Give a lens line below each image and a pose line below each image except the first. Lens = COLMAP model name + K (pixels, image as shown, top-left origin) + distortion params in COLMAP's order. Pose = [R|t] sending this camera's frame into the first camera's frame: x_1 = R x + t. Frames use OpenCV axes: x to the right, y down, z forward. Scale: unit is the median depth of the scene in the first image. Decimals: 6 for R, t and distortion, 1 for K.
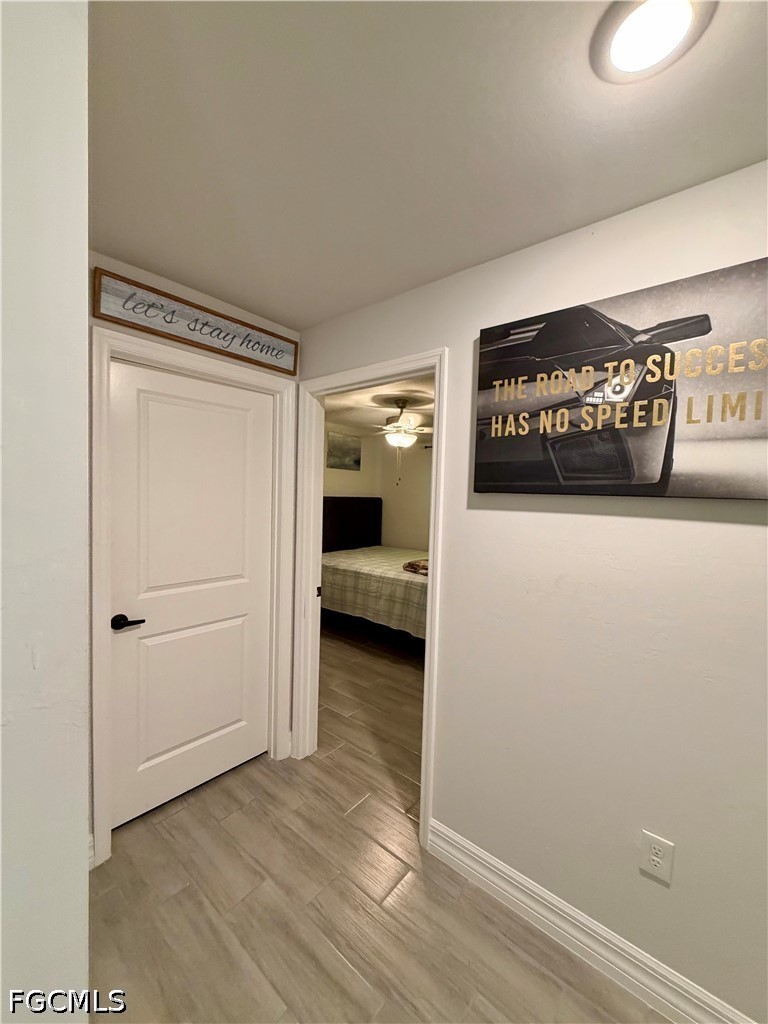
lens RADIAL K [[409.0, 0, 379.7], [0, 409.0, 510.3], [0, 0, 1]] dist [0.002283, -0.000731]
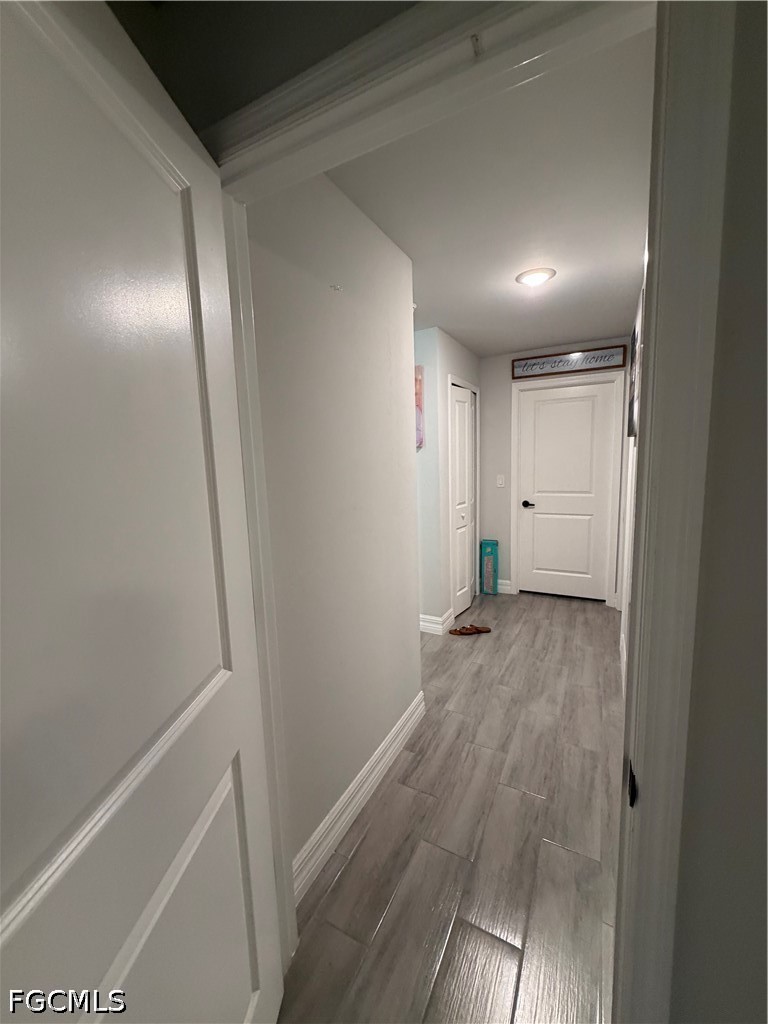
lens RADIAL K [[409.0, 0, 382.8], [0, 409.0, 513.0], [0, 0, 1]] dist [0.002283, -0.000731]
pose [[0.225797, 0.096598, -0.969373, 1.455610], [-0.004958, 0.995173, 0.098014, 0.098754], [0.974162, -0.017326, 0.225186, -0.330656]]
